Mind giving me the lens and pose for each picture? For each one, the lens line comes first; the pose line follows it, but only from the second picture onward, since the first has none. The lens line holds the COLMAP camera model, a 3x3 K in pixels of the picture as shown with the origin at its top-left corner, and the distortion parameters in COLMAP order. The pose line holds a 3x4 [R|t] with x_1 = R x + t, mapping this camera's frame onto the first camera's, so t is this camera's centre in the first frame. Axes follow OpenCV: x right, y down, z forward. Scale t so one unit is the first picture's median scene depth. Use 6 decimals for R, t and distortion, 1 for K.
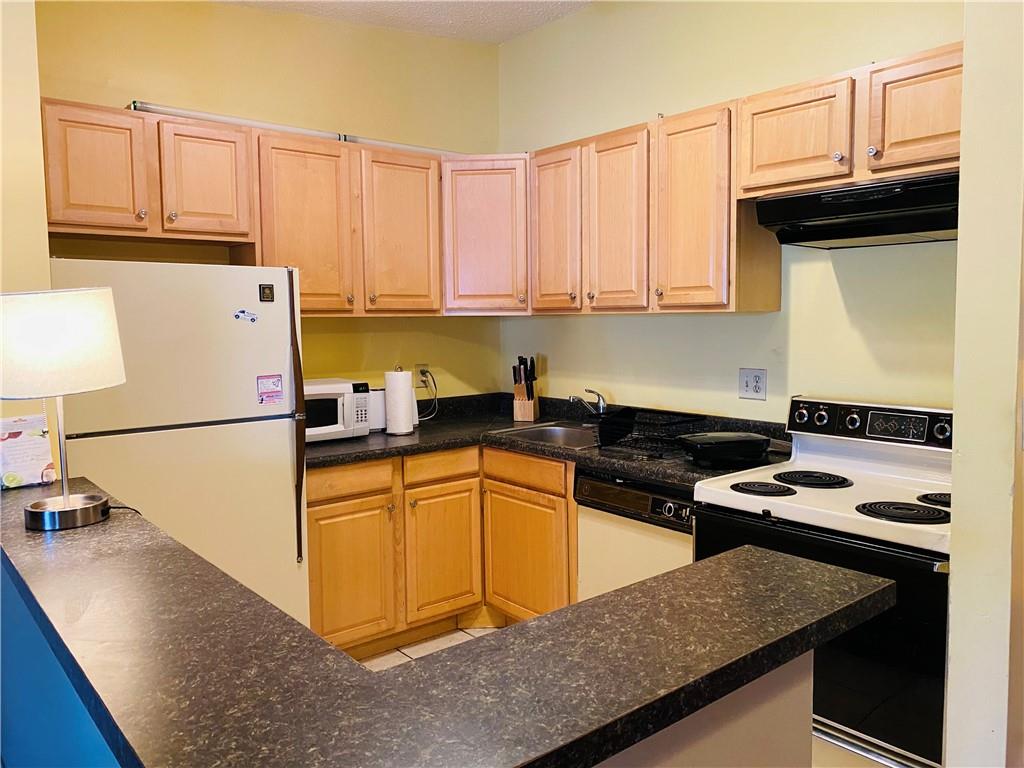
lens RADIAL K [[780.4, 0, 512.0], [0, 780.4, 384.0], [0, 0, 1]] dist [0.048612, -0.000883]
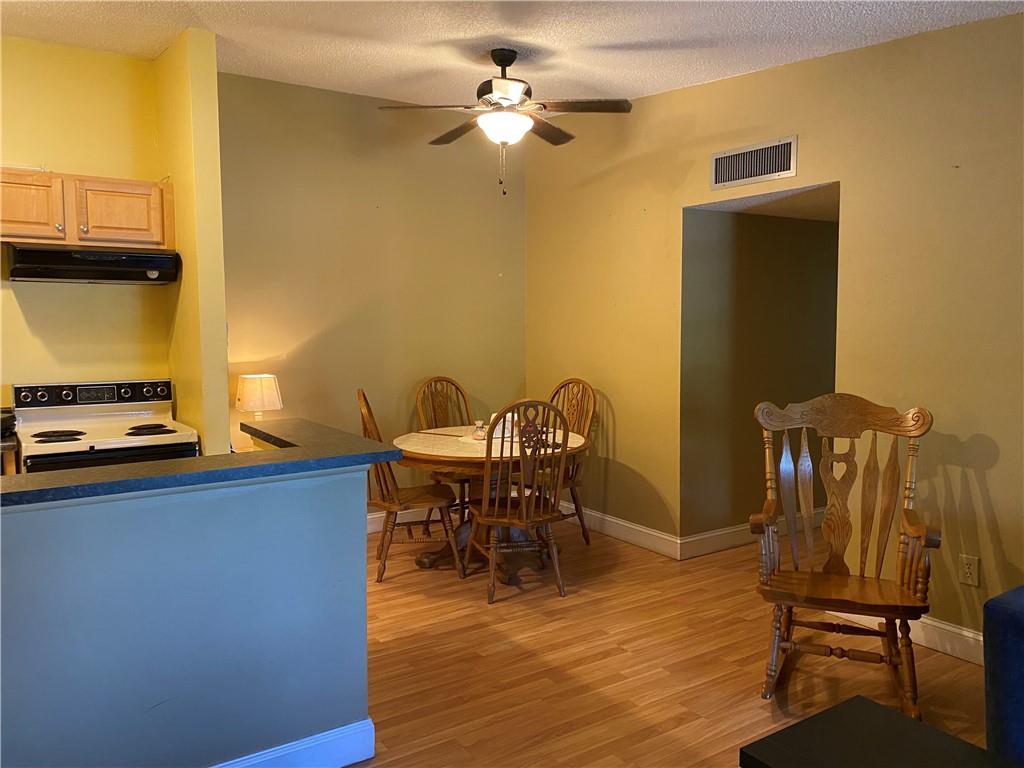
lens RADIAL K [[780.4, 0, 512.0], [0, 780.4, 384.0], [0, 0, 1]] dist [0.048612, -0.000883]
pose [[0.099185, -0.069191, 0.992661, -1.028041], [0.091506, 0.993987, 0.060140, 0.011615], [-0.990853, 0.084869, 0.104920, -0.035609]]
